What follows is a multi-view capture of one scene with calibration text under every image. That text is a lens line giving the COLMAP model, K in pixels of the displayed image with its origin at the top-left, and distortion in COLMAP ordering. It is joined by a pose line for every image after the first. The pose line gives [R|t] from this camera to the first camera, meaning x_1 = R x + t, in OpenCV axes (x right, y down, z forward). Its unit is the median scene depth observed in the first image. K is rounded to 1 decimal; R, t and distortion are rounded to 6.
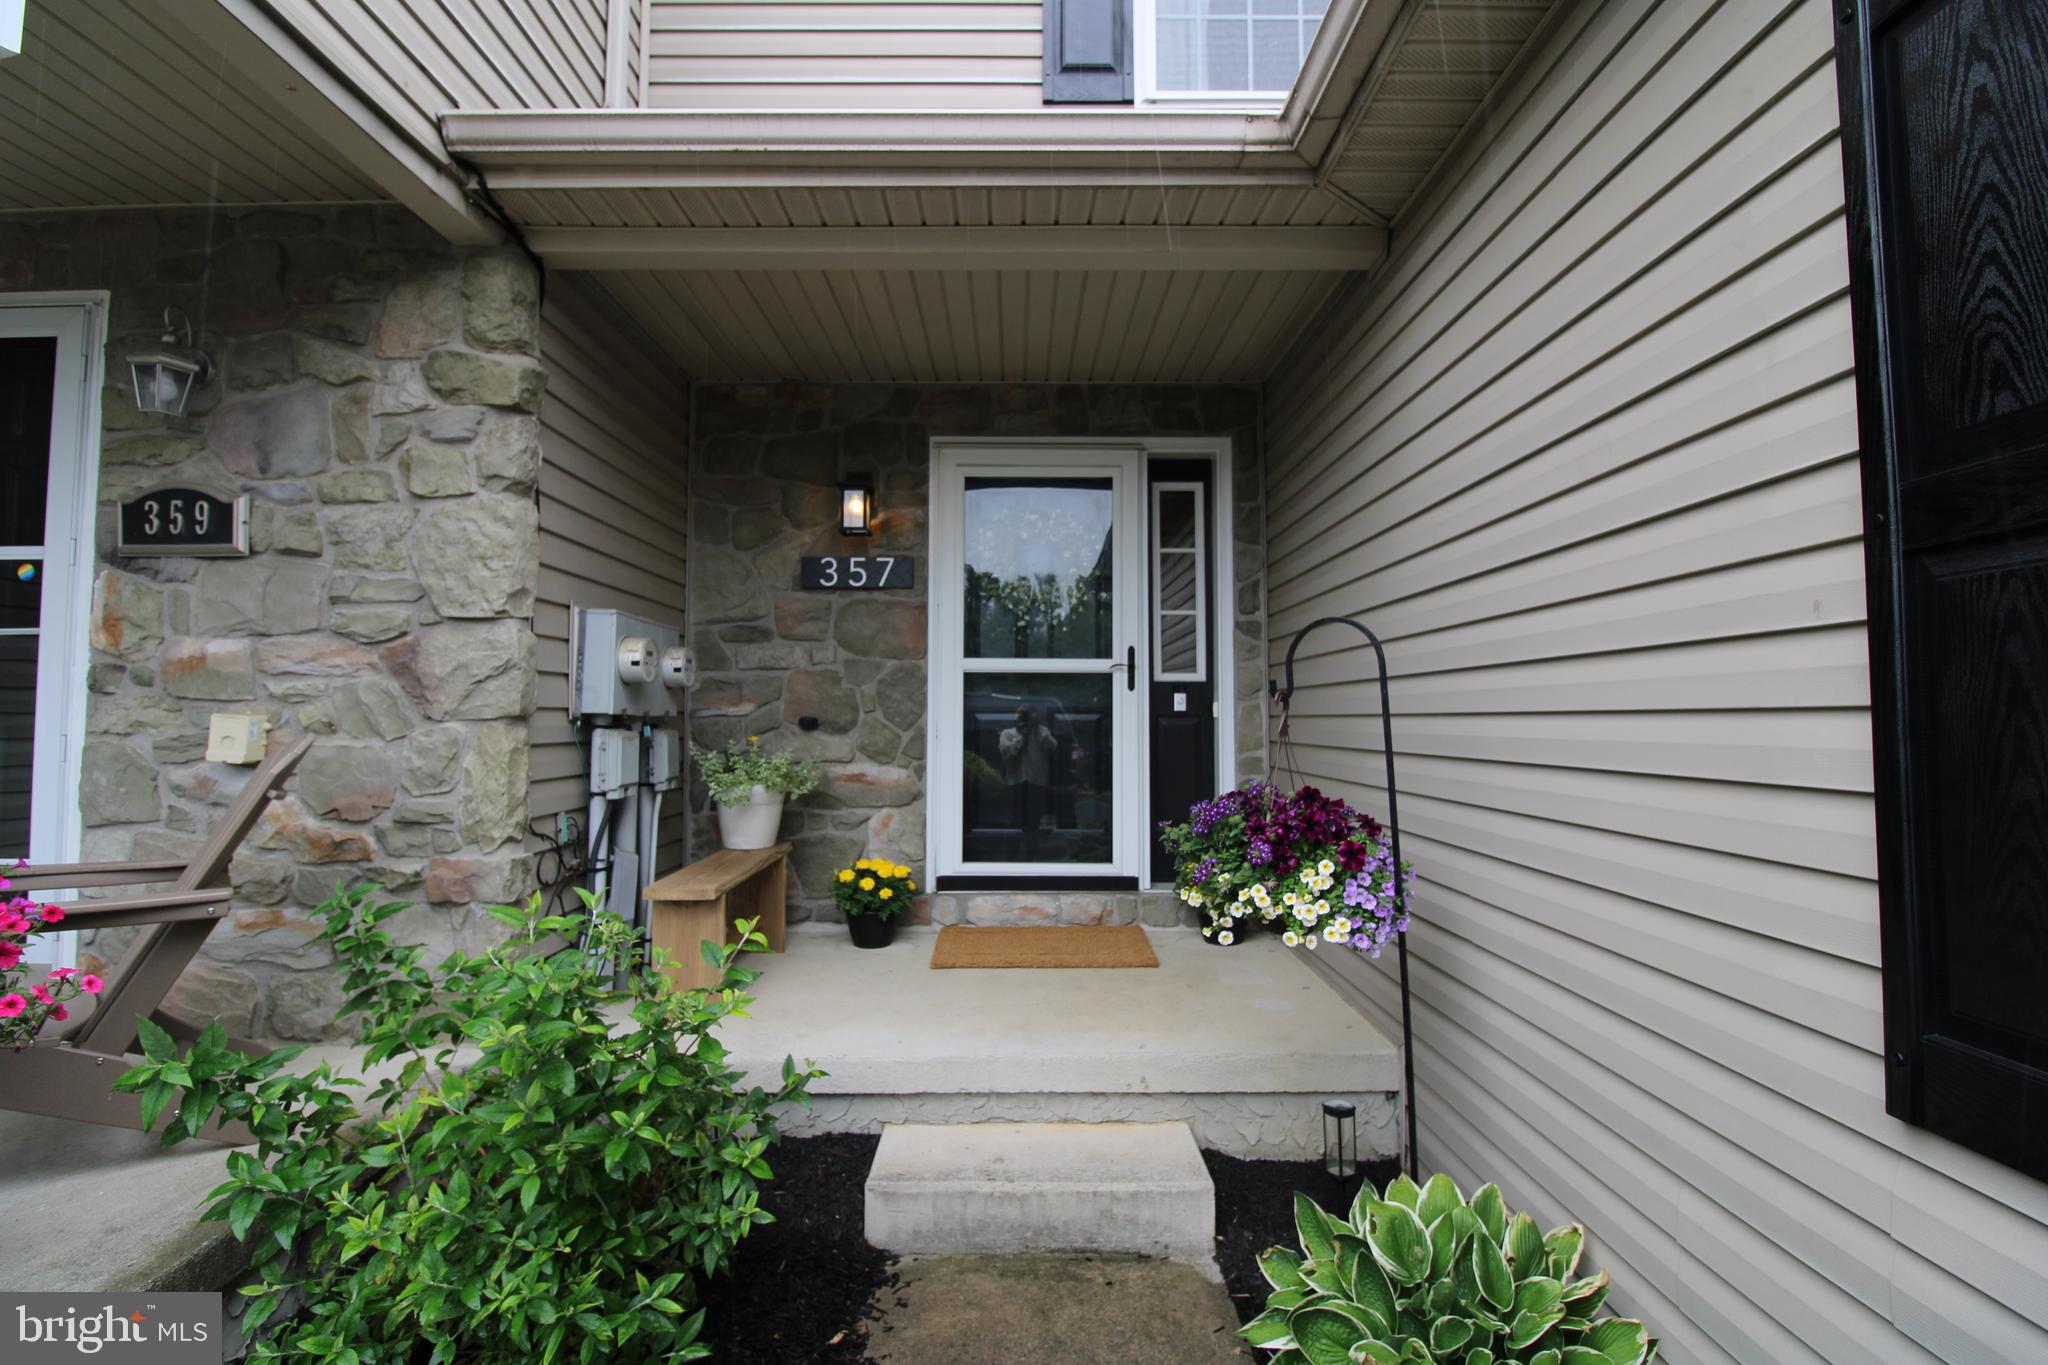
lens RADIAL K [[959.0, 0, 1033.2], [0, 959.0, 667.8], [0, 0, 1]] dist [-0.000929, -0.012169]
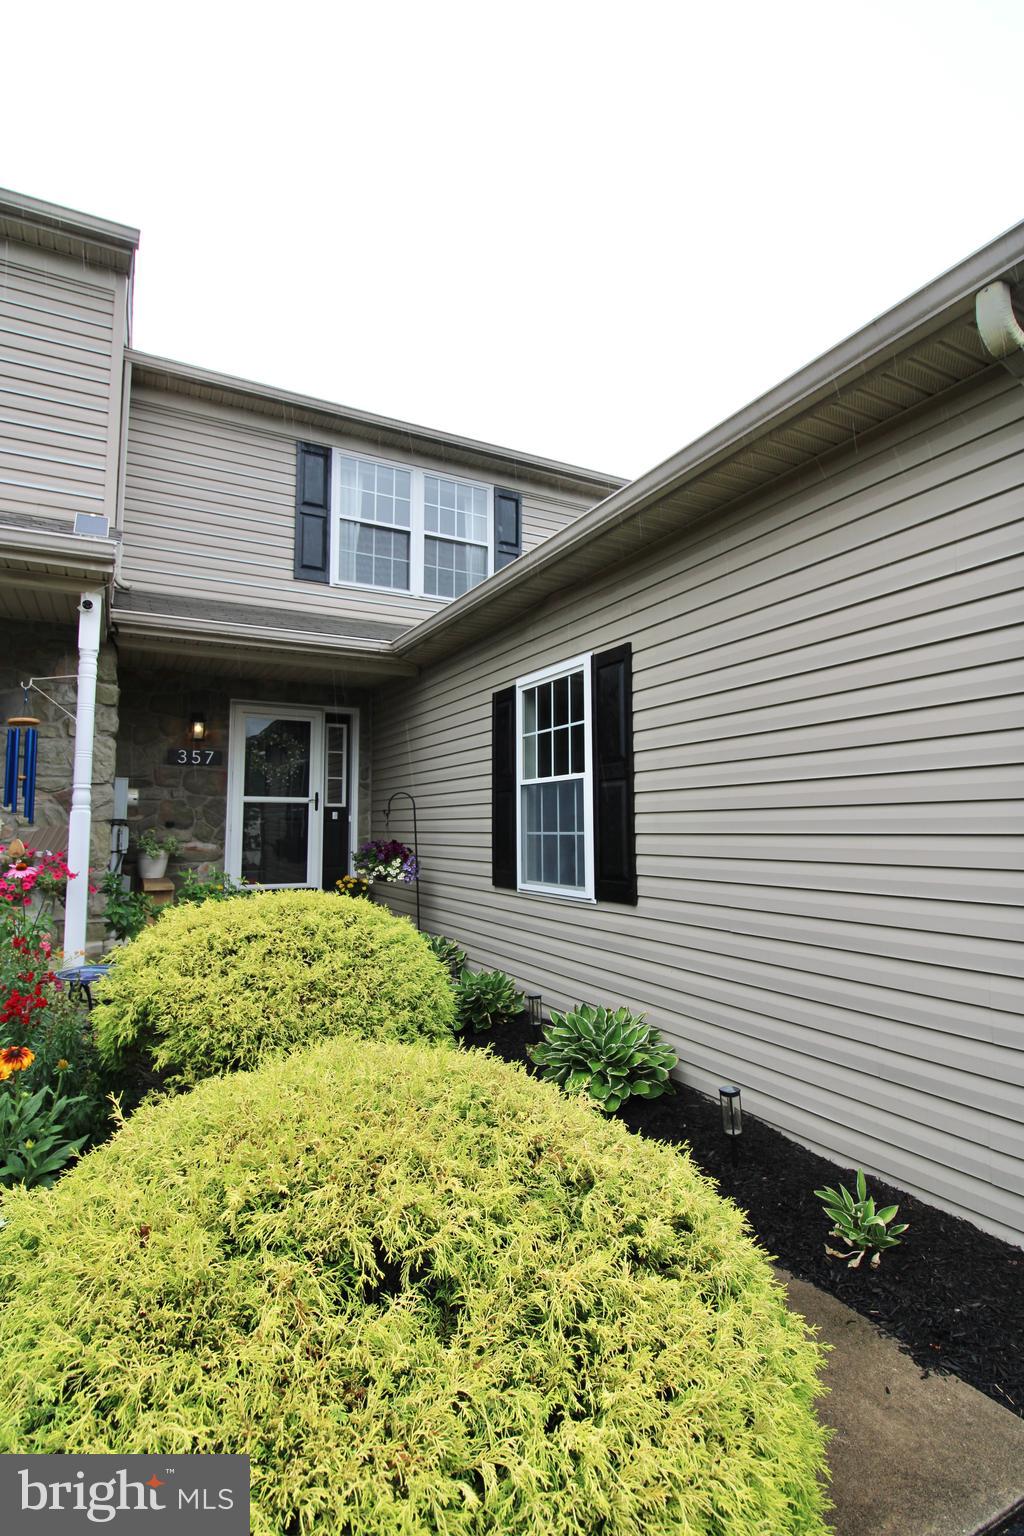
lens RADIAL K [[701.0, 0, 493.6], [0, 701.0, 764.4], [0, 0, 1]] dist [-0.016167, -0.007691]
pose [[0.896105, 0.037126, 0.442287, -0.282947], [-0.020461, 0.998892, -0.042392, -0.027542], [-0.443371, 0.028938, 0.895871, -0.784845]]
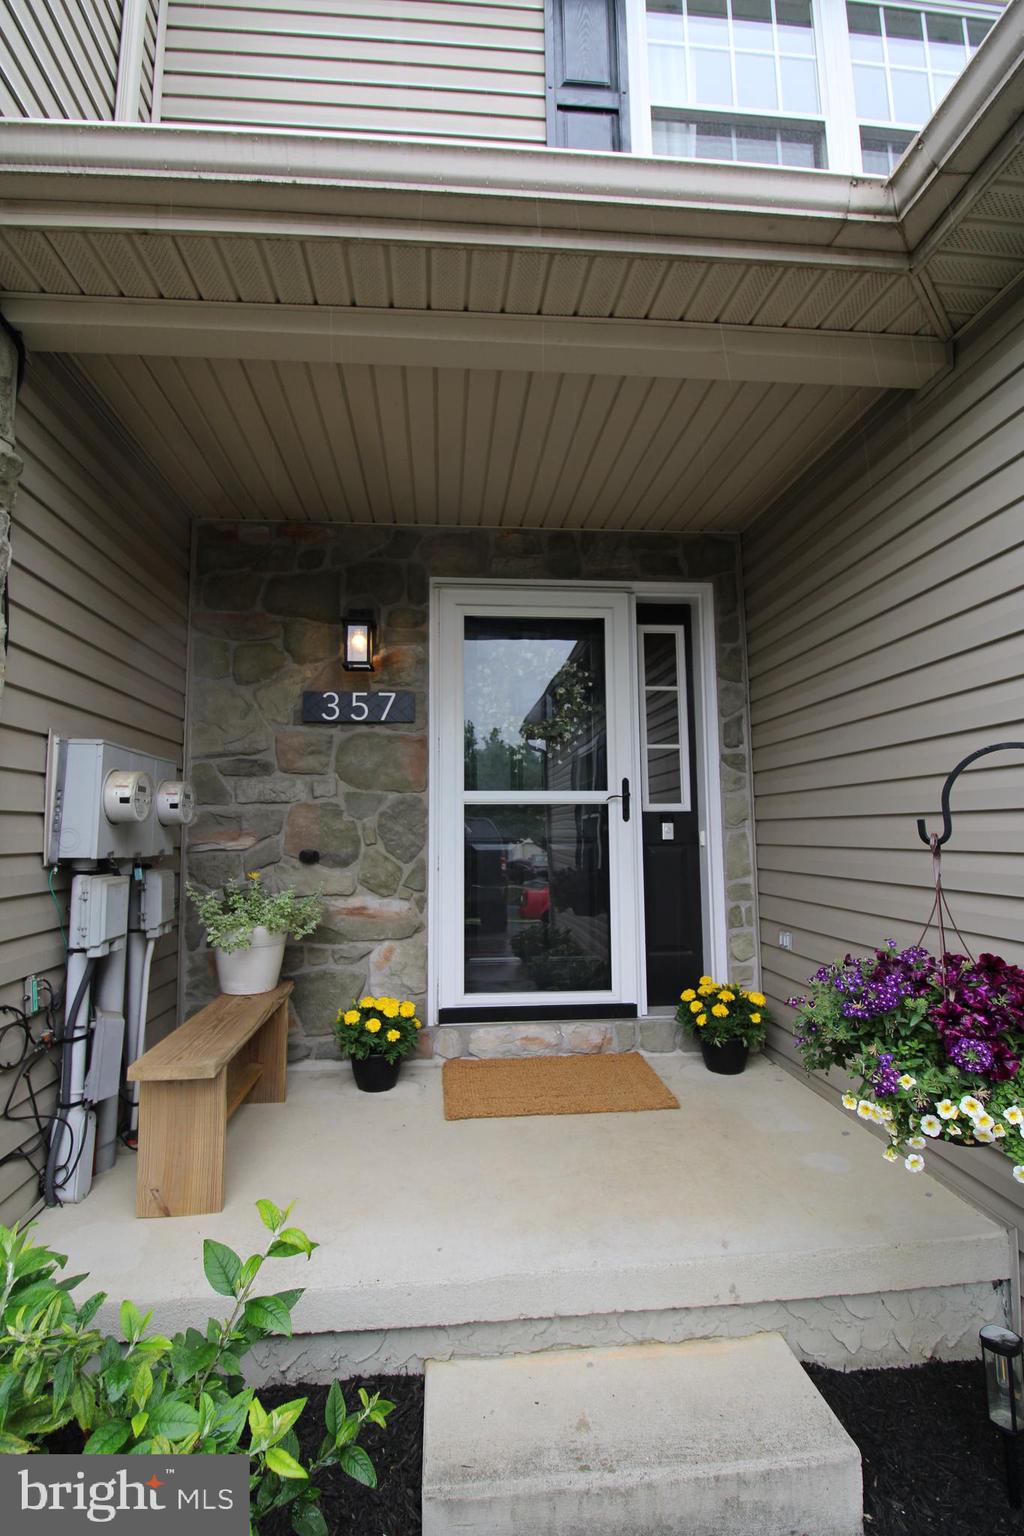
lens RADIAL K [[719.3, 0, 511.8], [0, 719.3, 759.9], [0, 0, 1]] dist [-0.000929, -0.012169]
pose [[0.996708, -0.001885, 0.081054, -0.084595], [0.005720, 0.998873, -0.047117, -0.006559], [-0.080874, 0.047426, 0.995595, 0.232798]]
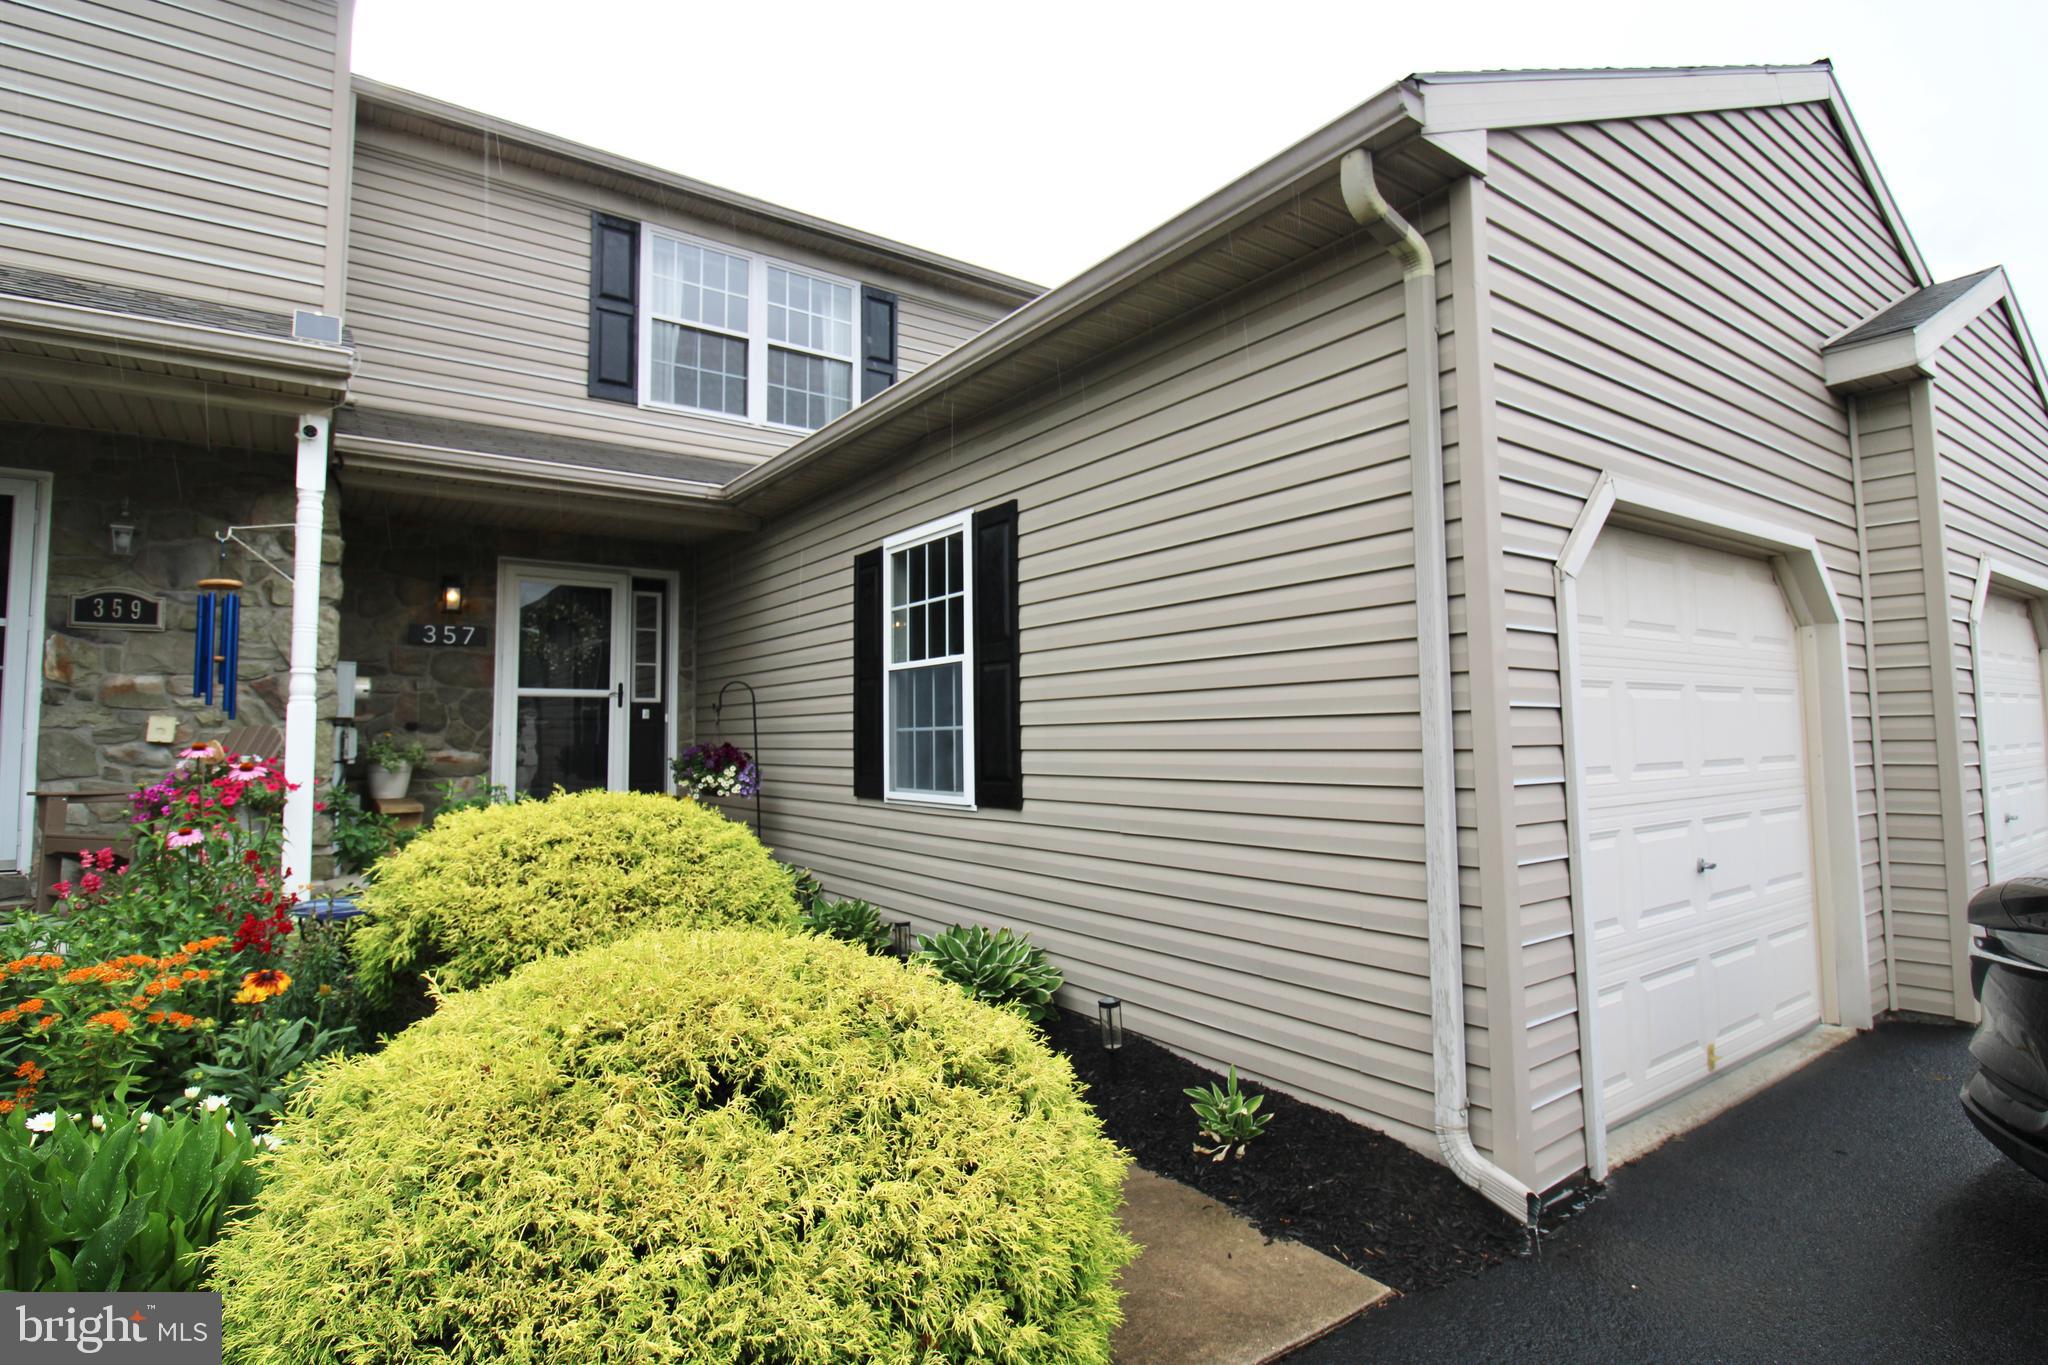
lens RADIAL K [[934.7, 0, 1010.7], [0, 934.7, 668.6], [0, 0, 1]] dist [-0.016167, -0.007691]
pose [[0.817495, 0.028293, 0.575240, -0.312443], [-0.017120, 0.999545, -0.024832, -0.018308], [-0.575681, 0.010452, 0.817608, -0.876124]]
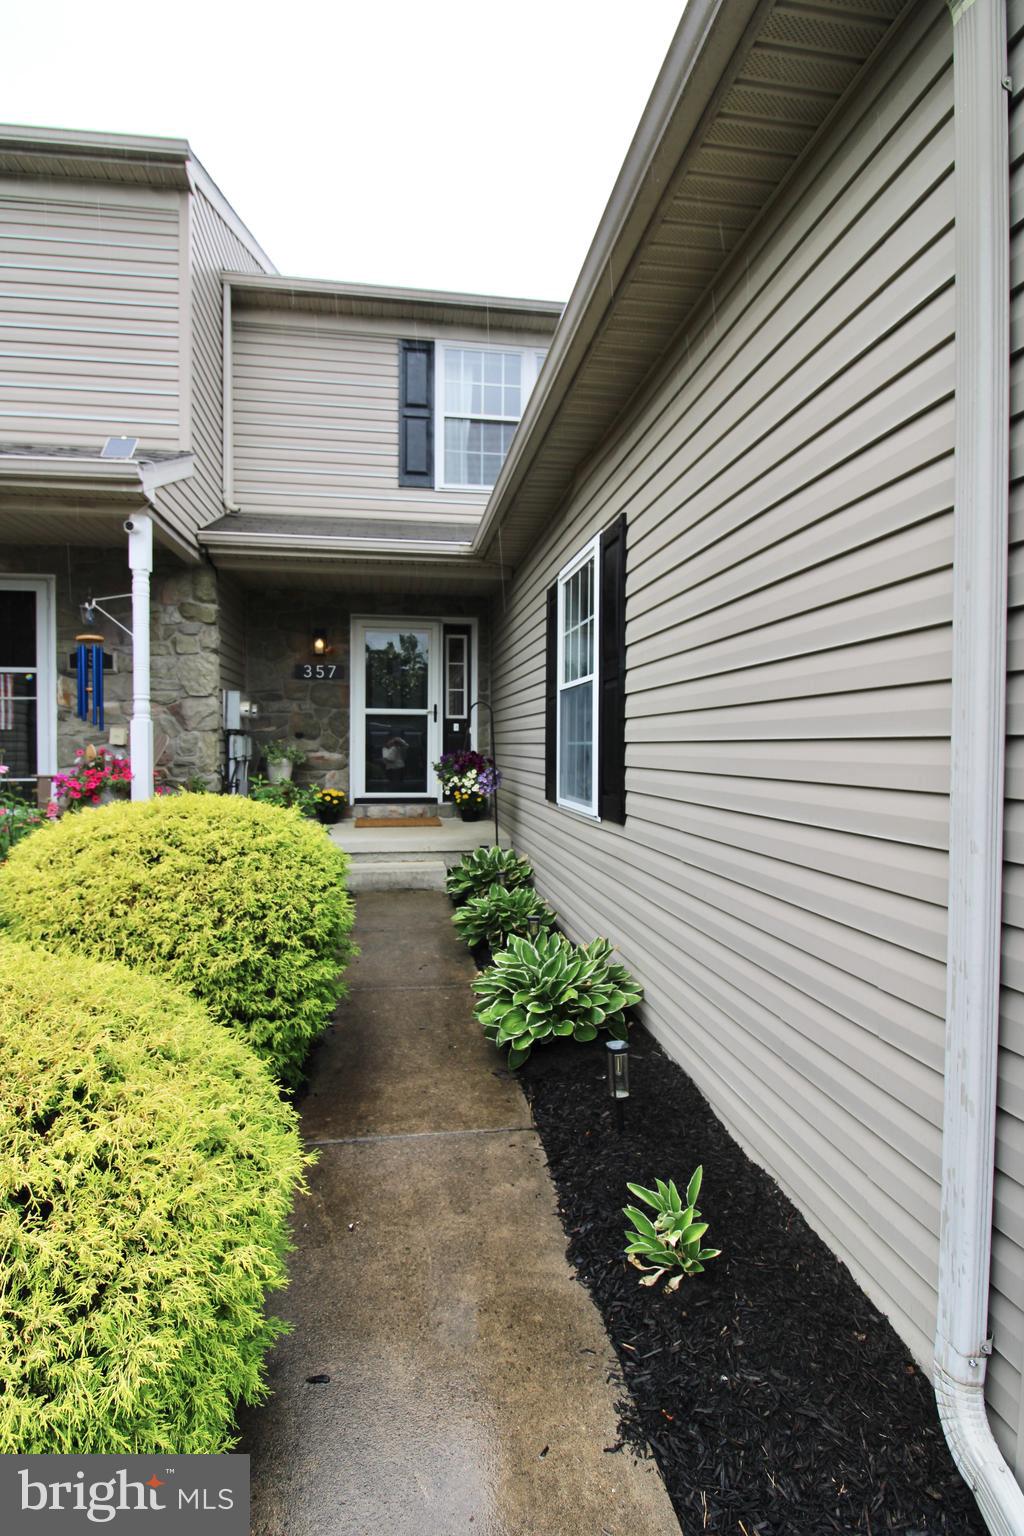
lens RADIAL K [[701.0, 0, 505.1], [0, 701.0, 759.4], [0, 0, 1]] dist [-0.016167, -0.007691]
pose [[0.989053, 0.000577, 0.147559, 0.014860], [-0.011909, 0.997043, 0.075923, -0.019819], [-0.147079, -0.076849, 0.986135, -0.797334]]
